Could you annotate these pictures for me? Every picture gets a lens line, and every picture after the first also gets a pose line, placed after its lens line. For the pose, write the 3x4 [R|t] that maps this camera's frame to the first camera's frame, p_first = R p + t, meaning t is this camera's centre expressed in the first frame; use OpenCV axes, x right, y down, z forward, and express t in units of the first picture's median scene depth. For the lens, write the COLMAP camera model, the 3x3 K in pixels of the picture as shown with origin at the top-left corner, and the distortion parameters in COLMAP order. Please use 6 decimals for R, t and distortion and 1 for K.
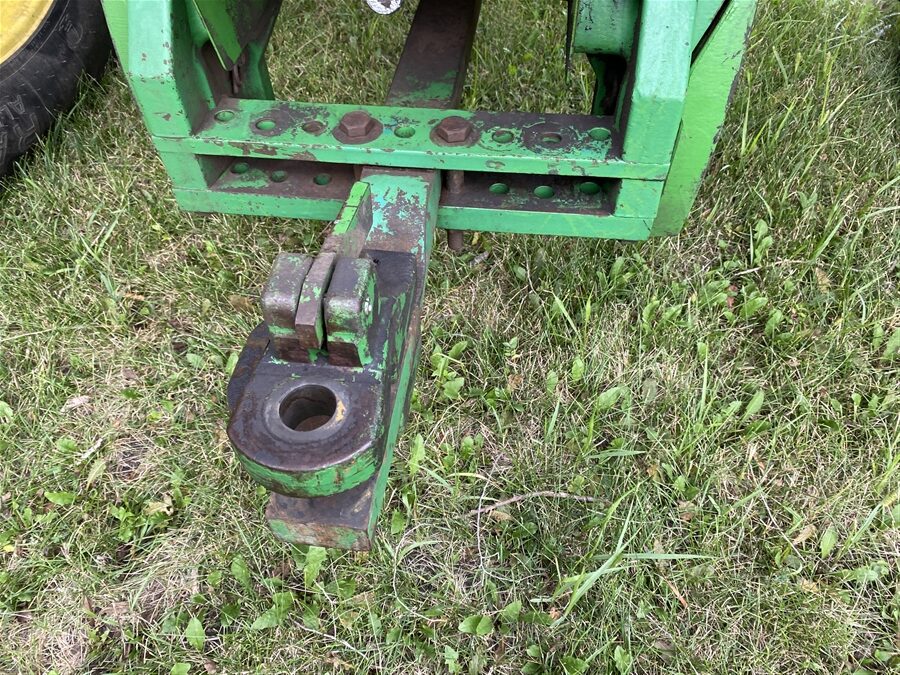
lens RADIAL K [[692.6, 0, 441.0], [0, 692.6, 330.9], [0, 0, 1]] dist [0.030366, -0.063005]
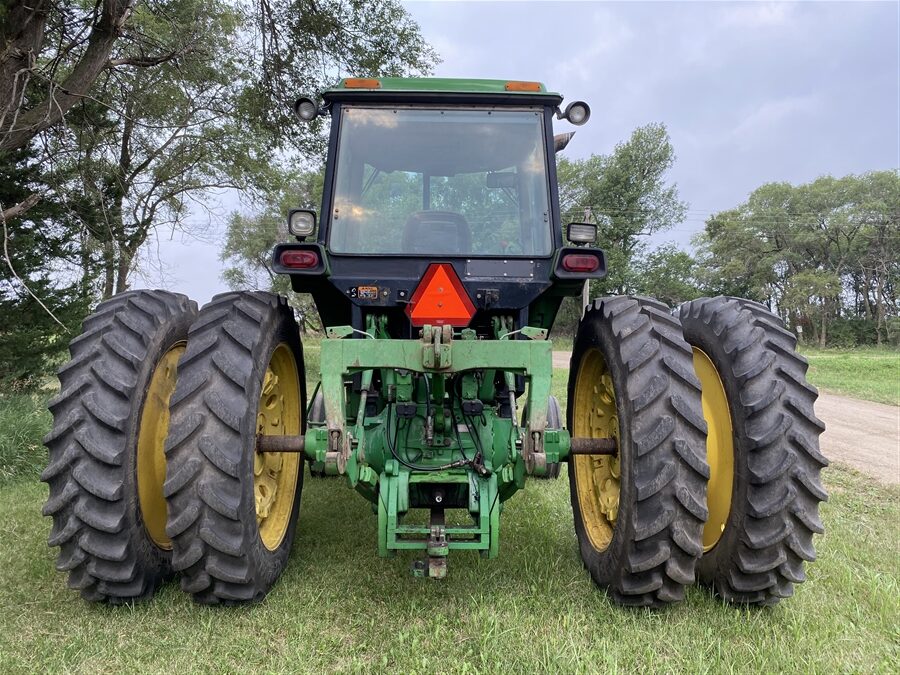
lens RADIAL K [[678.8, 0, 450.0], [0, 678.8, 337.5], [0, 0, 1]] dist [0.066950, -0.145670]
pose [[0.986809, 0.043231, 0.156007, -0.777197], [0.091410, 0.646551, -0.757374, 2.503416], [-0.133608, 0.761645, 0.634071, -3.112802]]
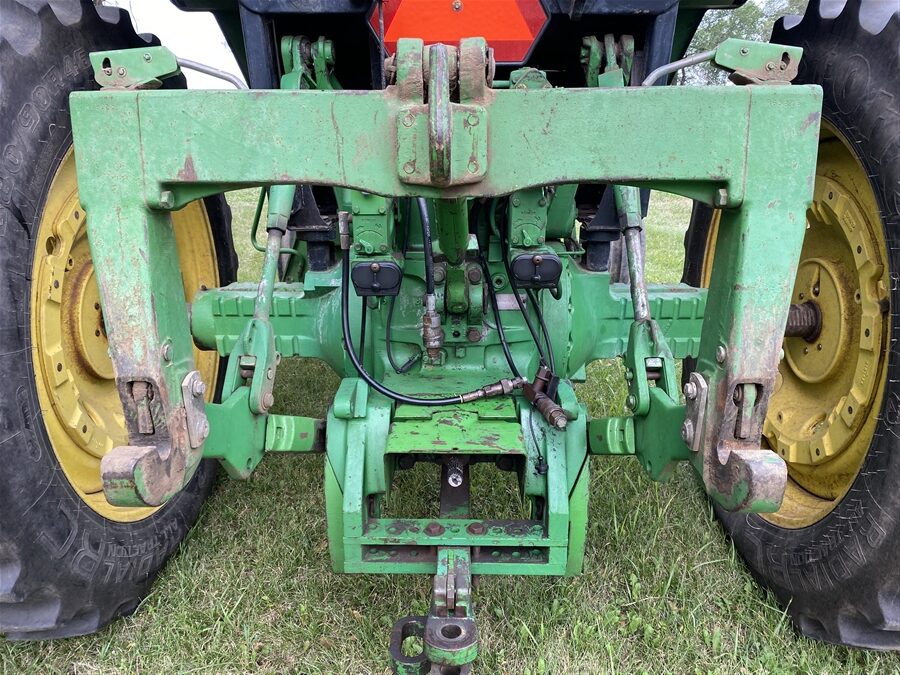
lens RADIAL K [[678.8, 0, 450.0], [0, 678.8, 337.5], [0, 0, 1]] dist [0.066950, -0.145670]
pose [[0.992729, -0.008098, 0.120098, -0.327917], [0.069853, 0.851301, -0.520008, 0.337750], [-0.098029, 0.524616, 0.845676, -1.222698]]
